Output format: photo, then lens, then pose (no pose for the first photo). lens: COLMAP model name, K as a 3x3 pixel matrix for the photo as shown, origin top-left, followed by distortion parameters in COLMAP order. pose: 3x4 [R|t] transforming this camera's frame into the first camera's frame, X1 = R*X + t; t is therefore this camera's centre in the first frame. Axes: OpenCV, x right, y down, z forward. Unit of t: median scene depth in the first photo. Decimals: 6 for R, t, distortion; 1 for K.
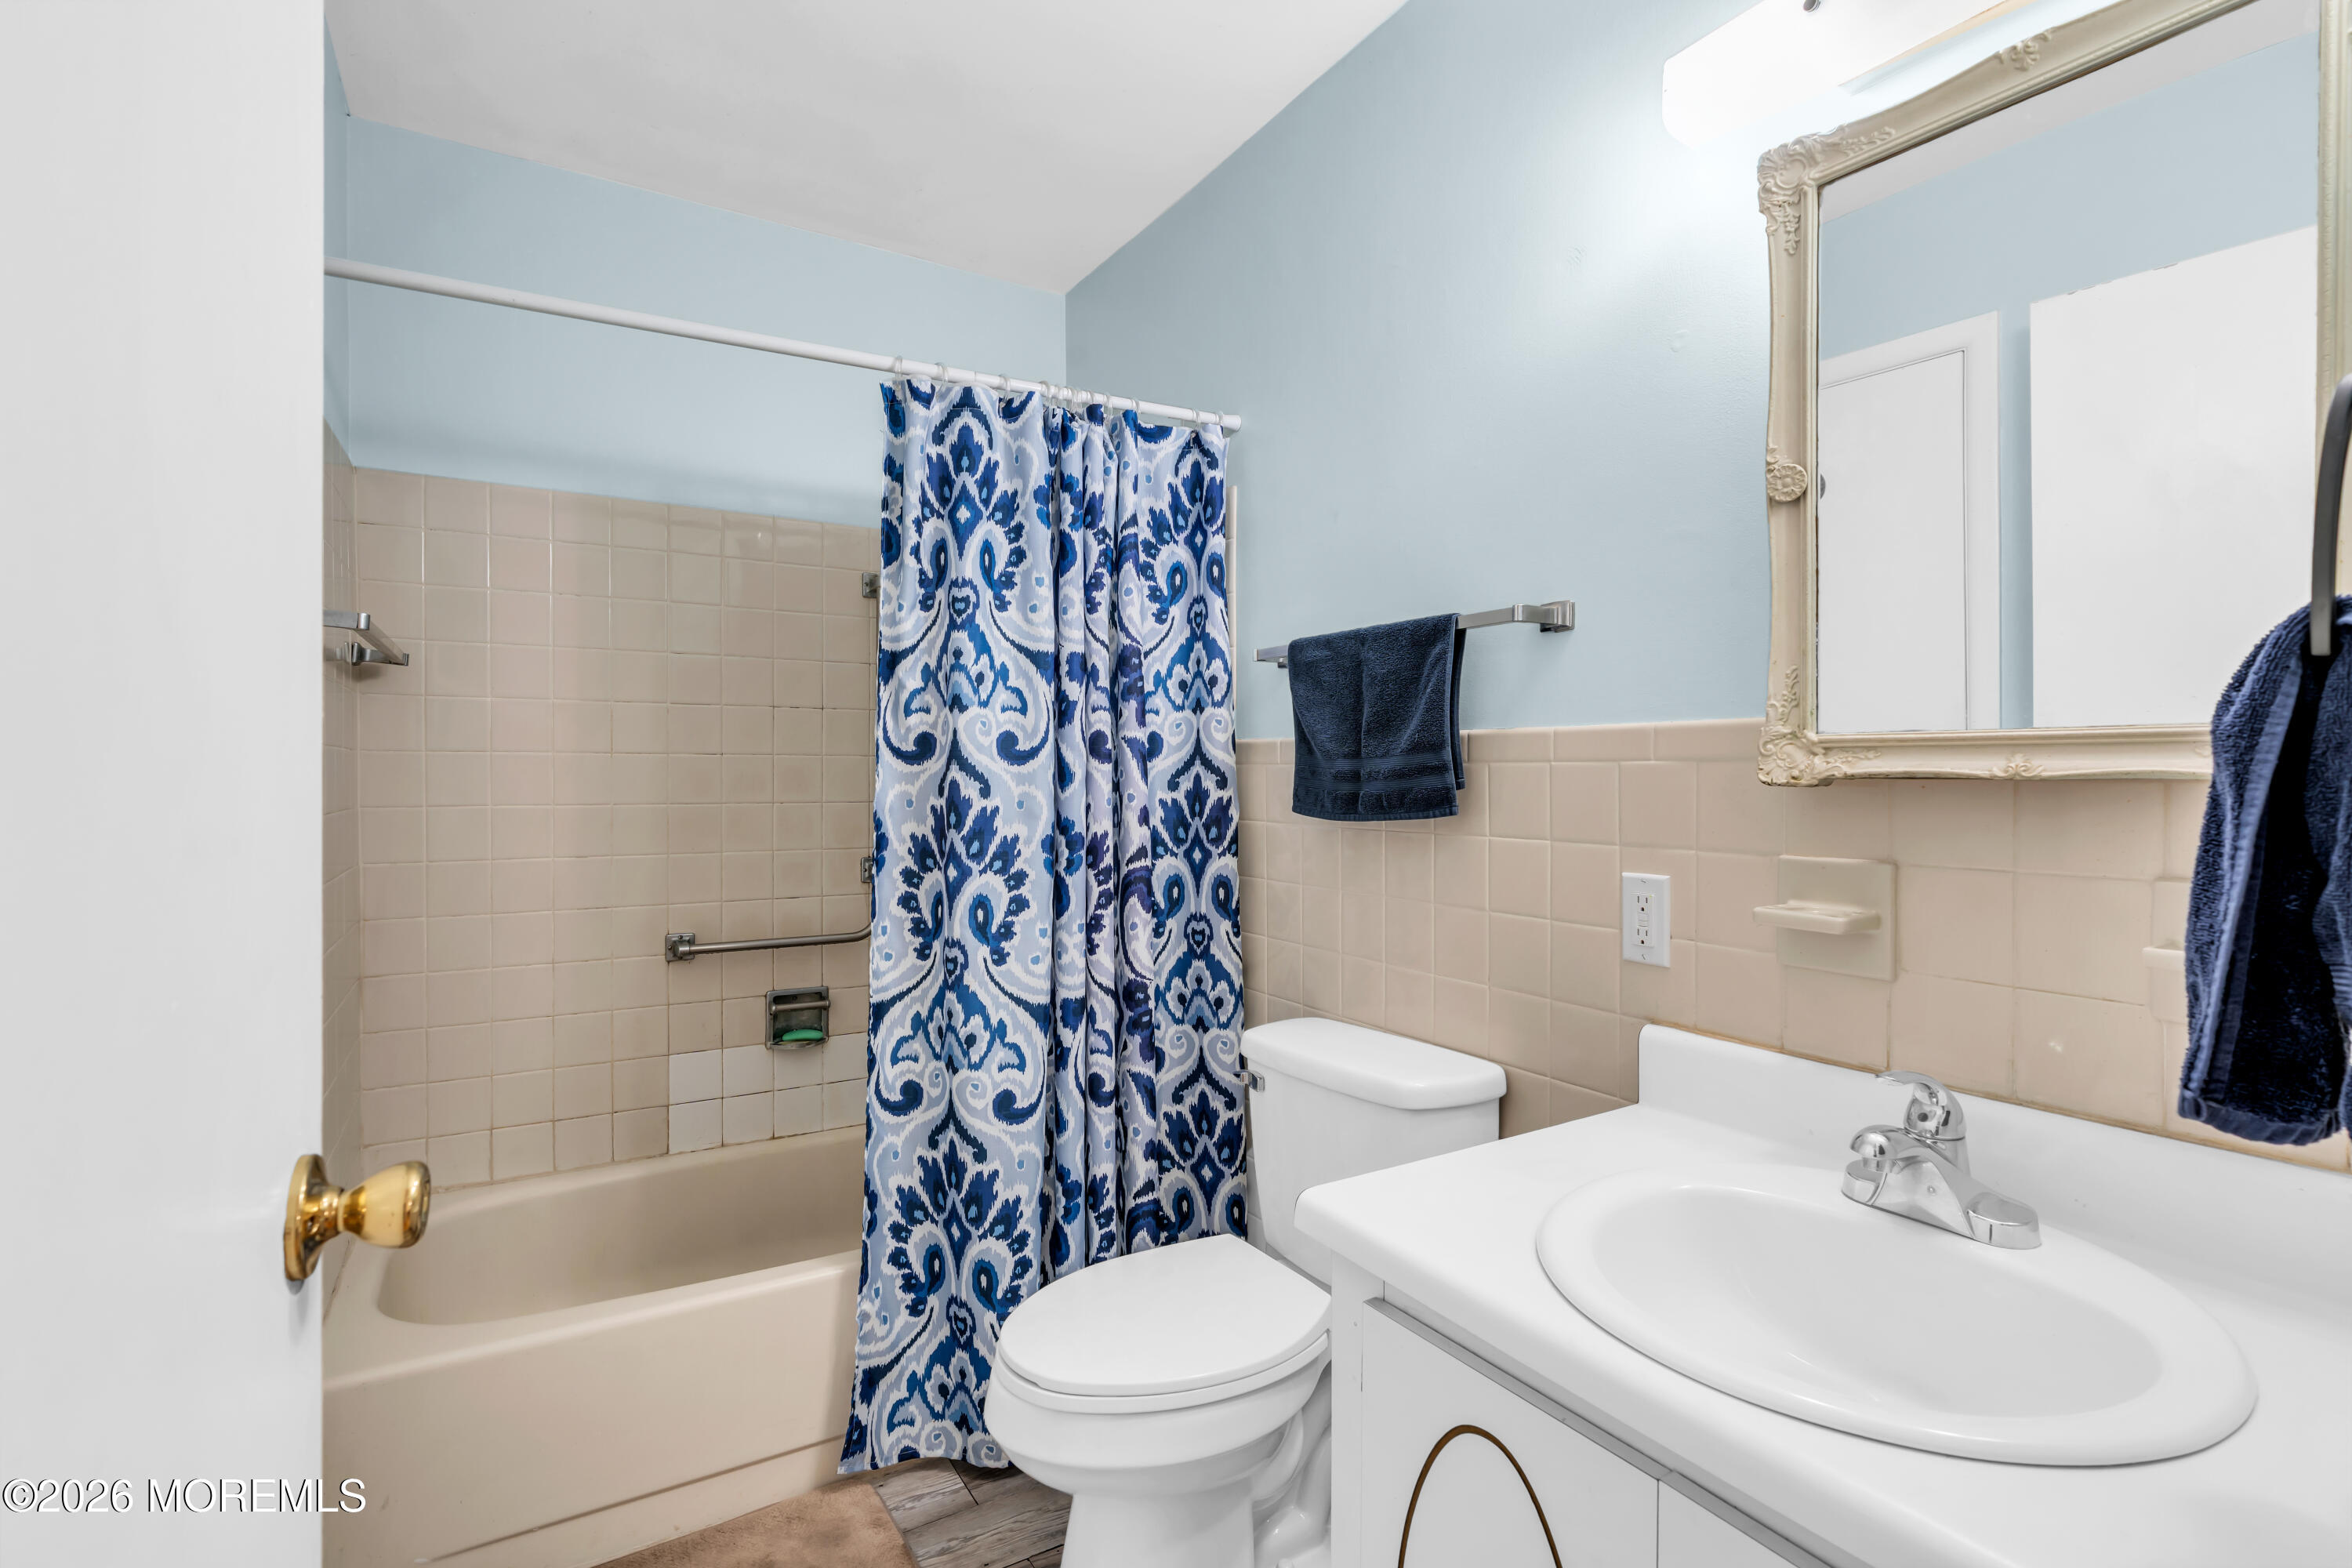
lens RADIAL K [[1053.7, 0, 1167.5], [0, 1053.7, 776.0], [0, 0, 1]] dist [-0.002718, 0.000263]
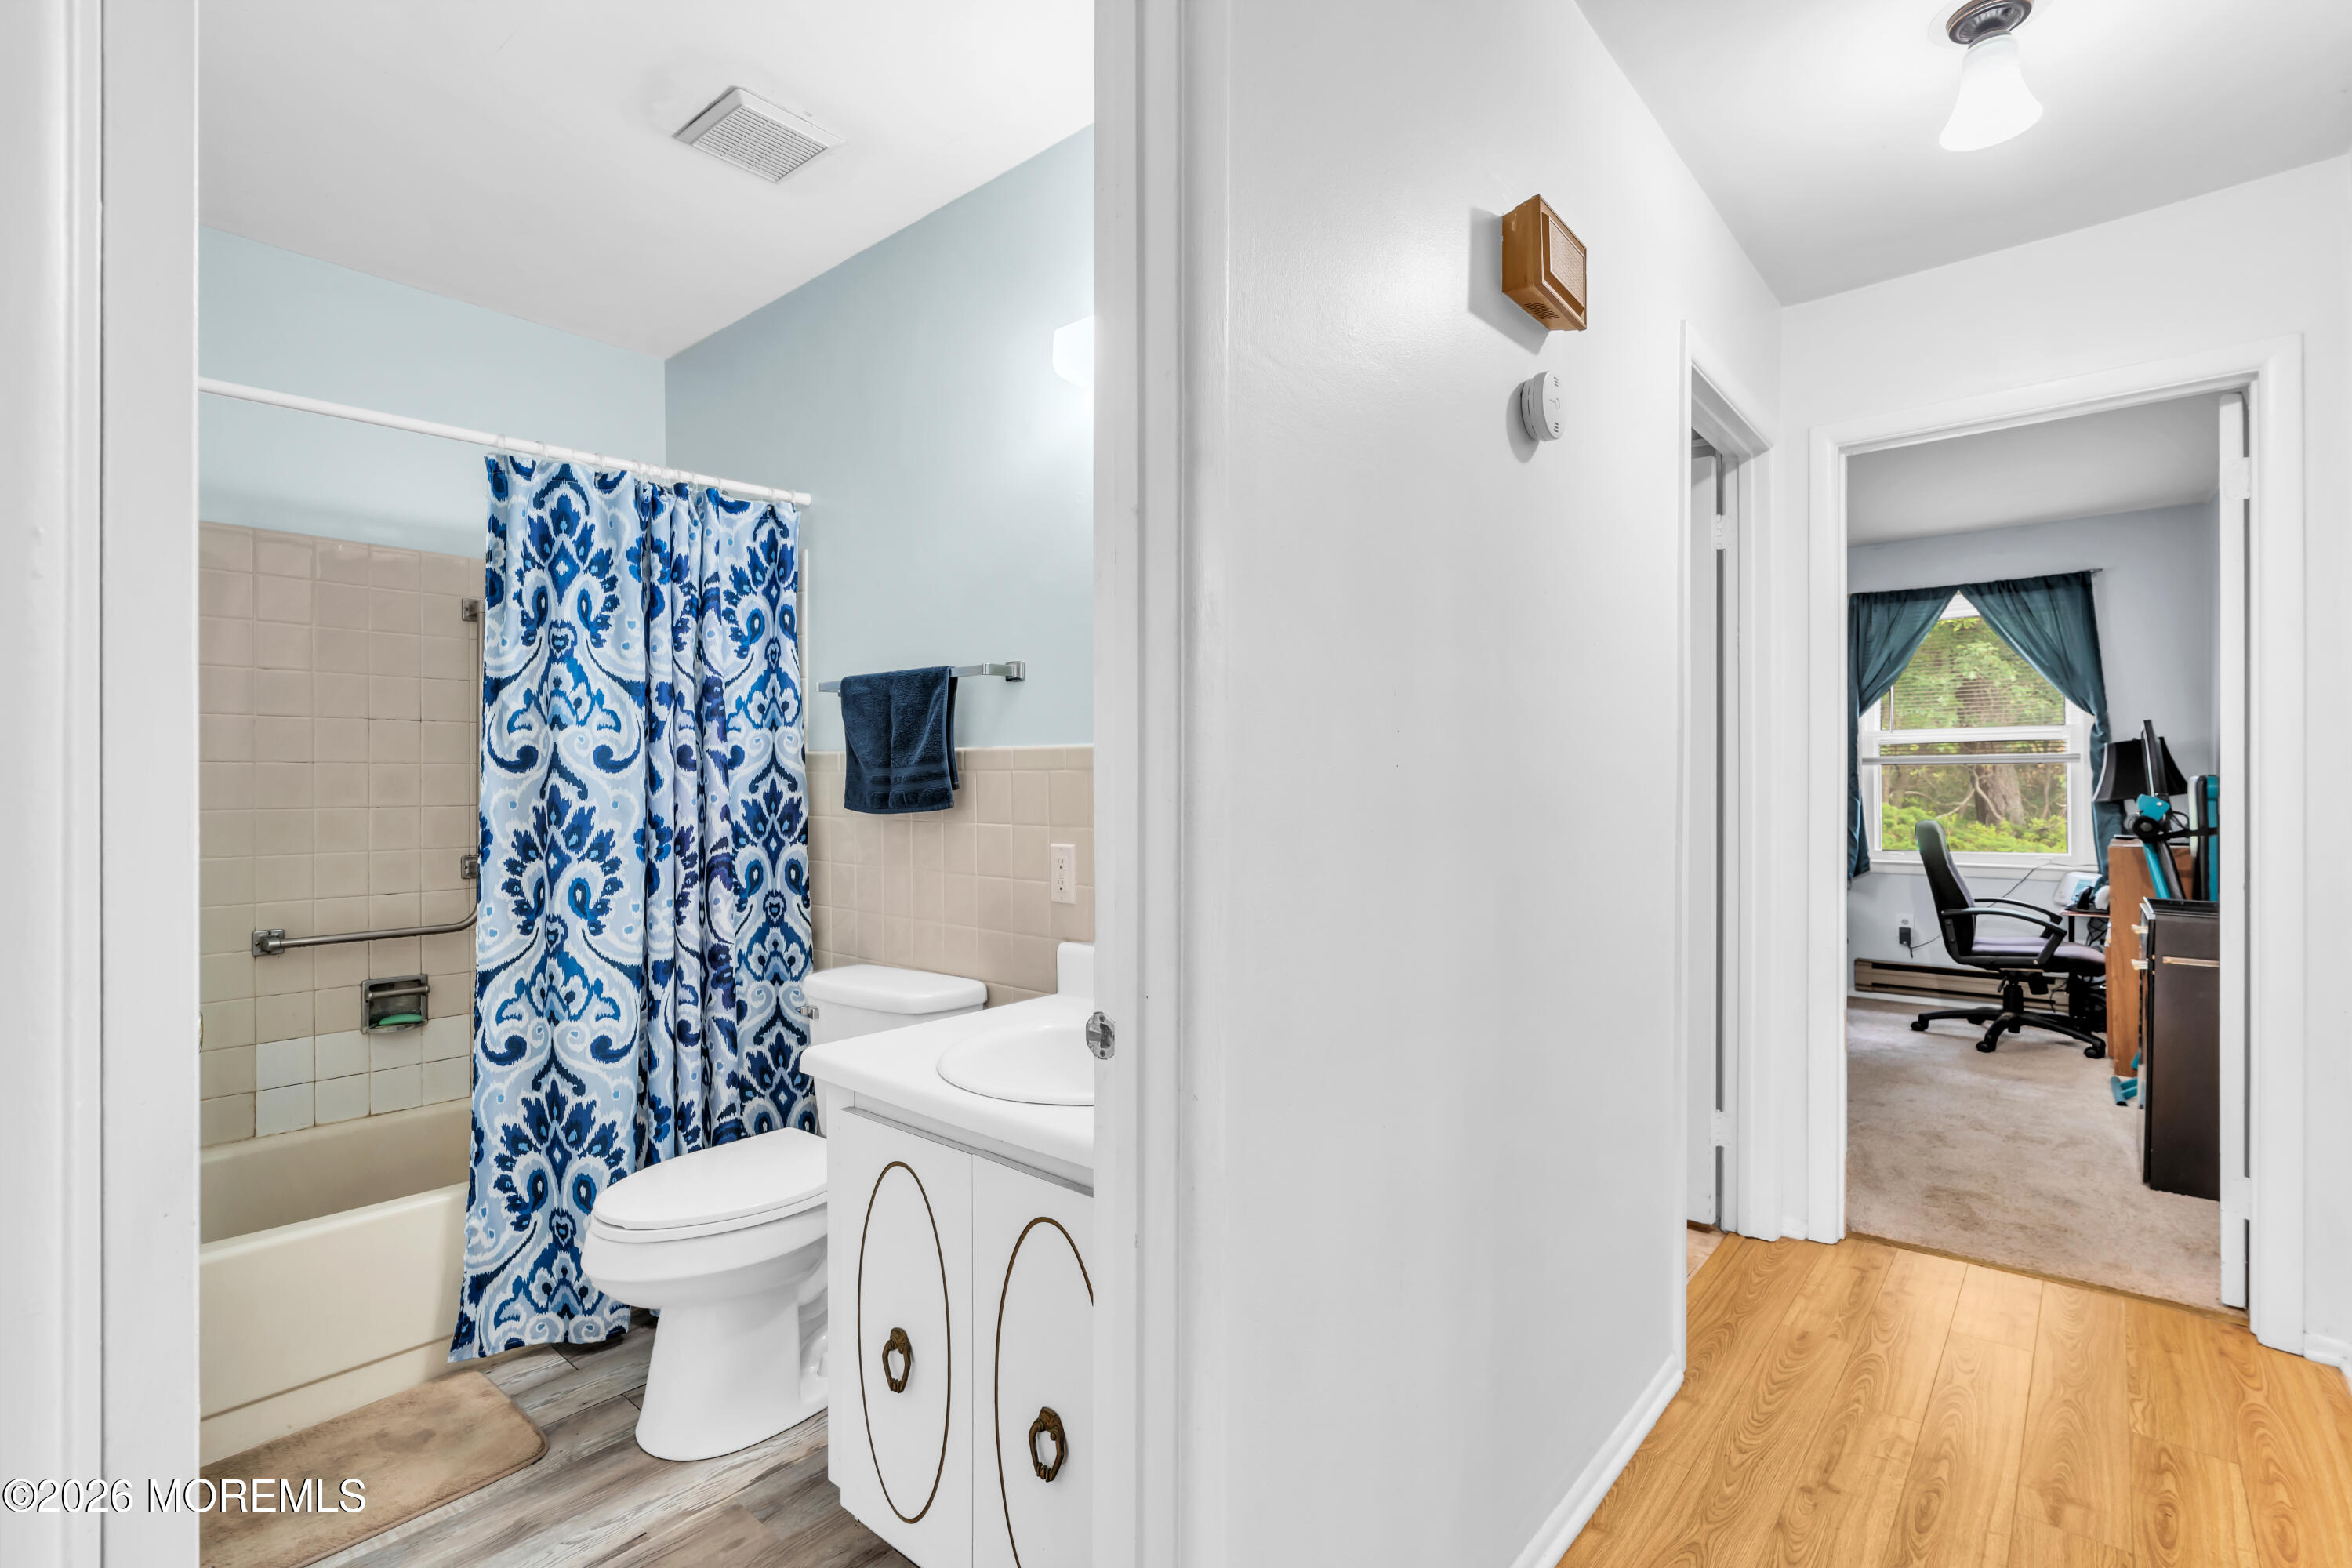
lens RADIAL K [[1085.7, 0, 1172.0], [0, 1085.7, 778.7], [0, 0, 1]] dist [-0.002809, -0.000059]
pose [[0.951250, -0.003386, 0.308402, 0.088803], [0.003597, 0.999994, -0.000116, -0.000863], [-0.308399, 0.001219, 0.951256, -0.408151]]
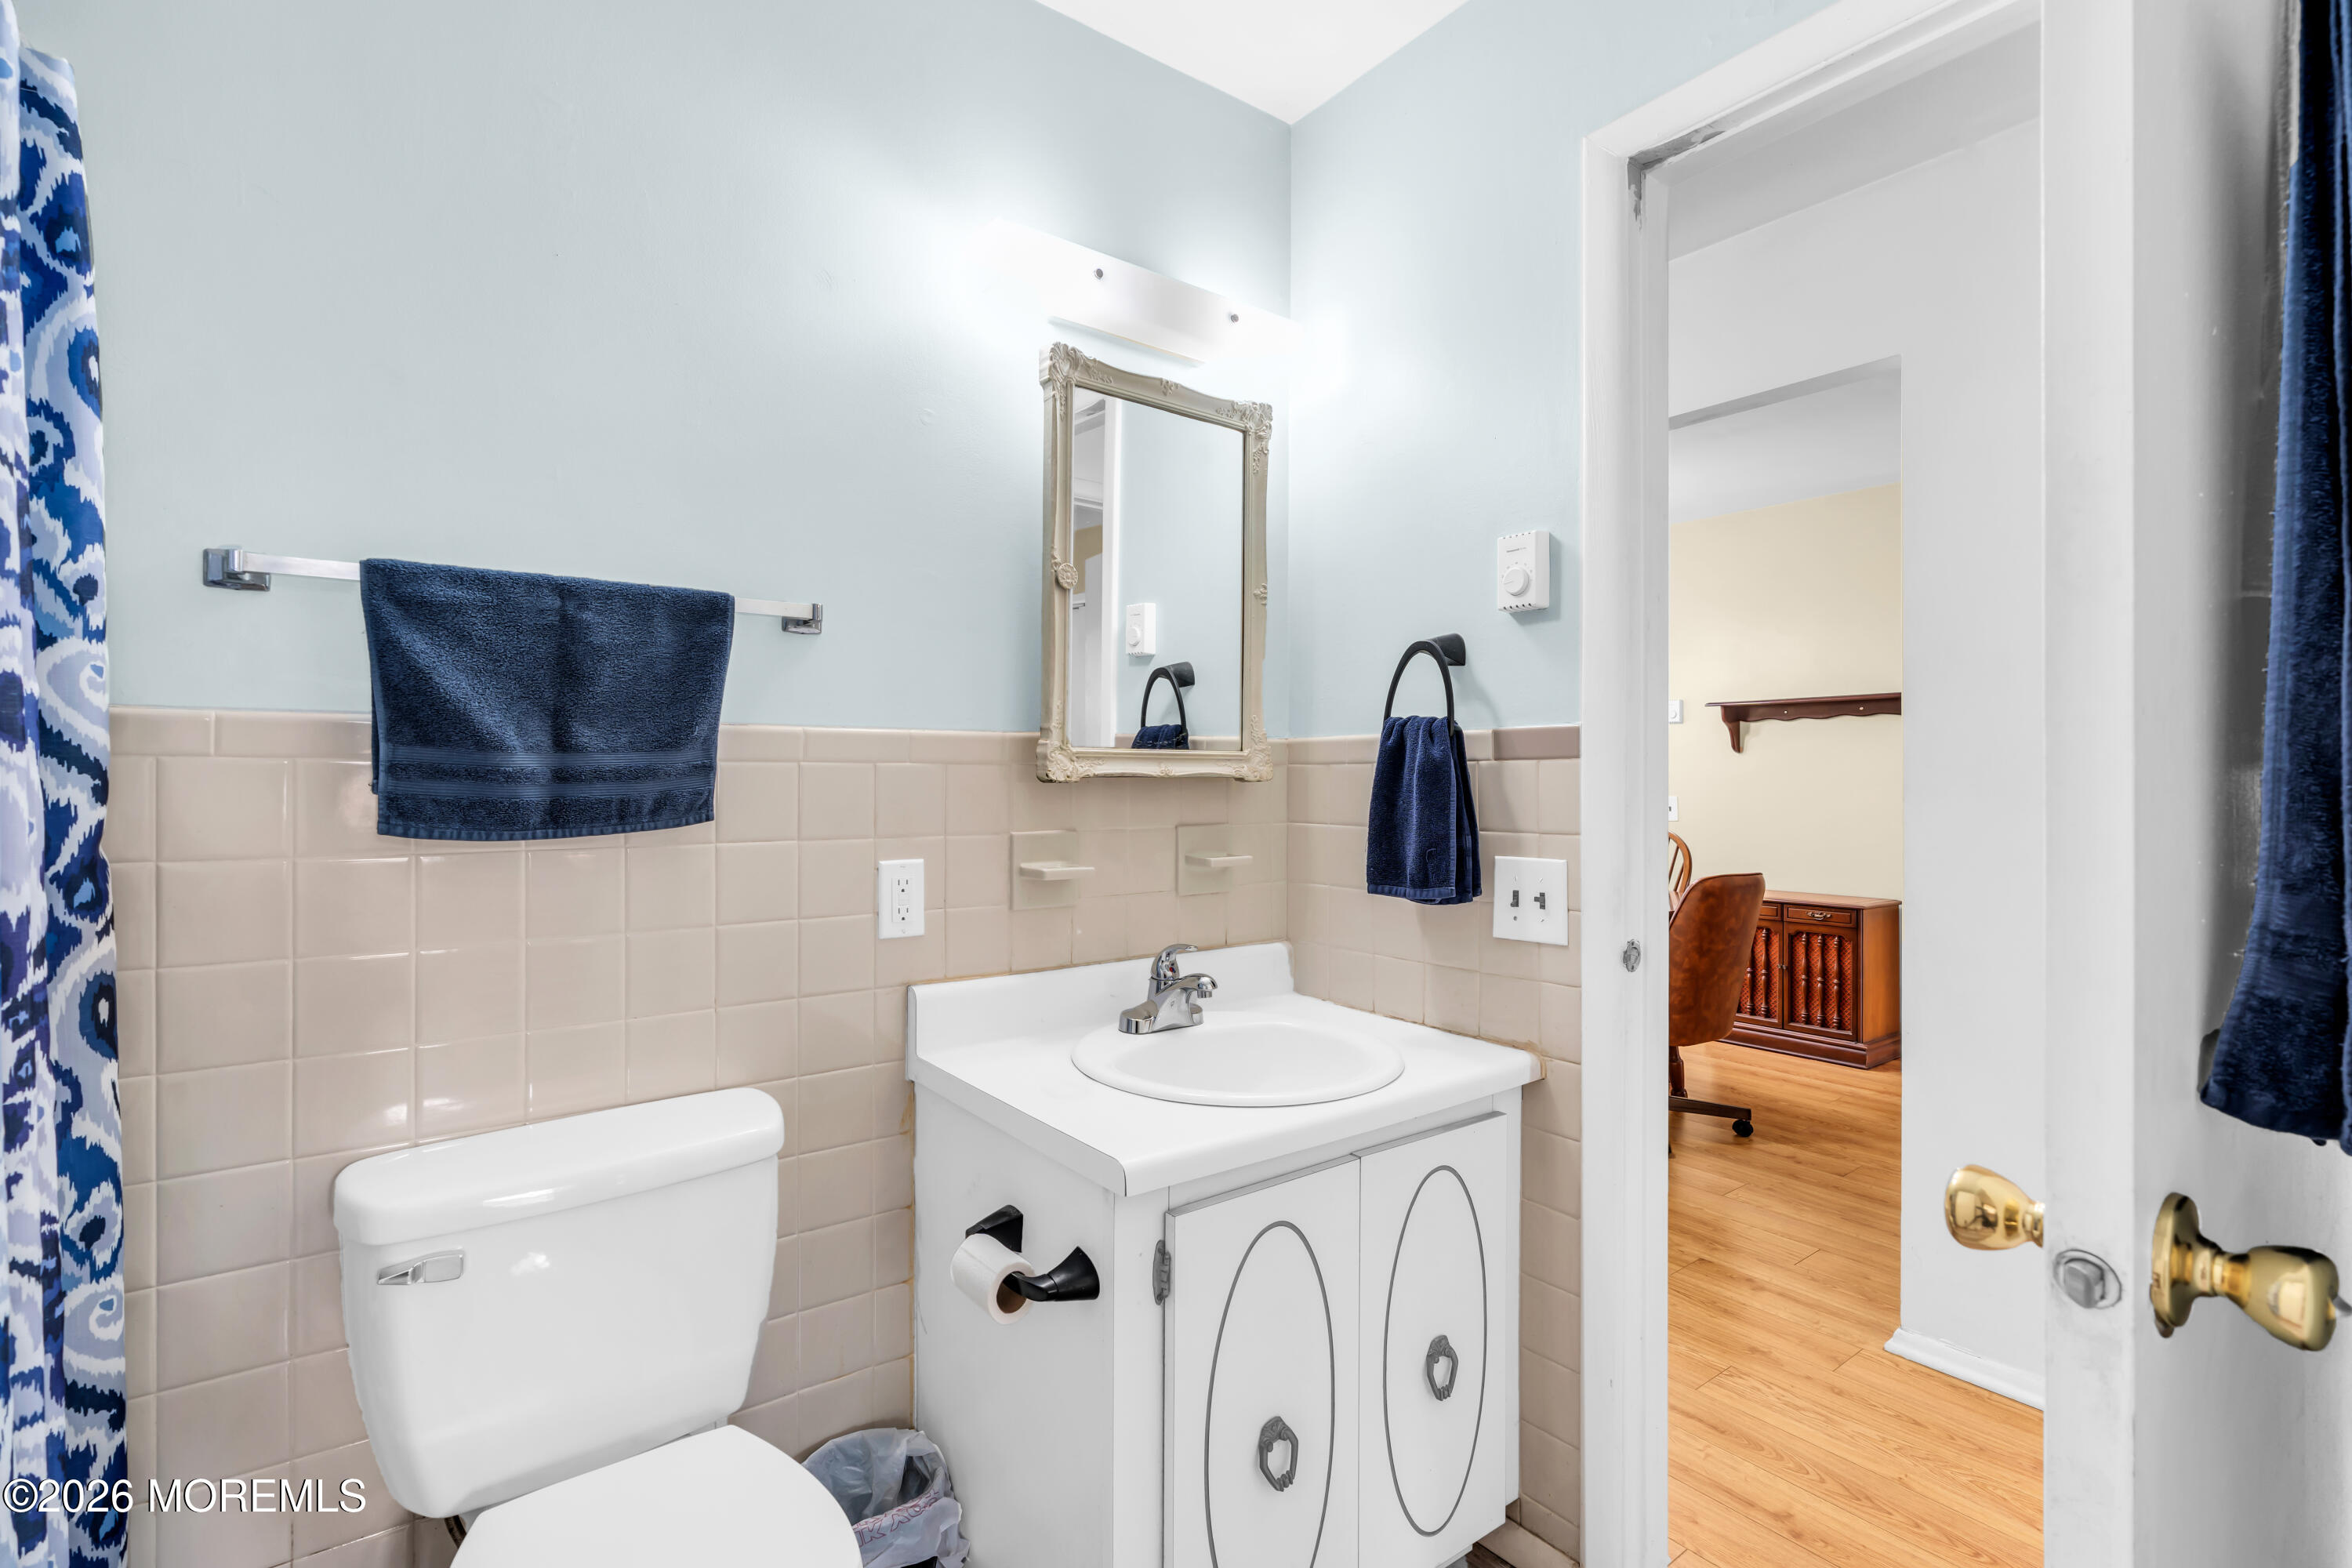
lens RADIAL K [[1080.4, 0, 1176.8], [0, 1080.4, 772.6], [0, 0, 1]] dist [-0.003761, 0.000853]
pose [[-0.088674, -0.002388, 0.996058, -0.558993], [0.000250, 0.999997, 0.002420, -0.004614], [-0.996061, 0.000463, -0.088673, 0.584394]]
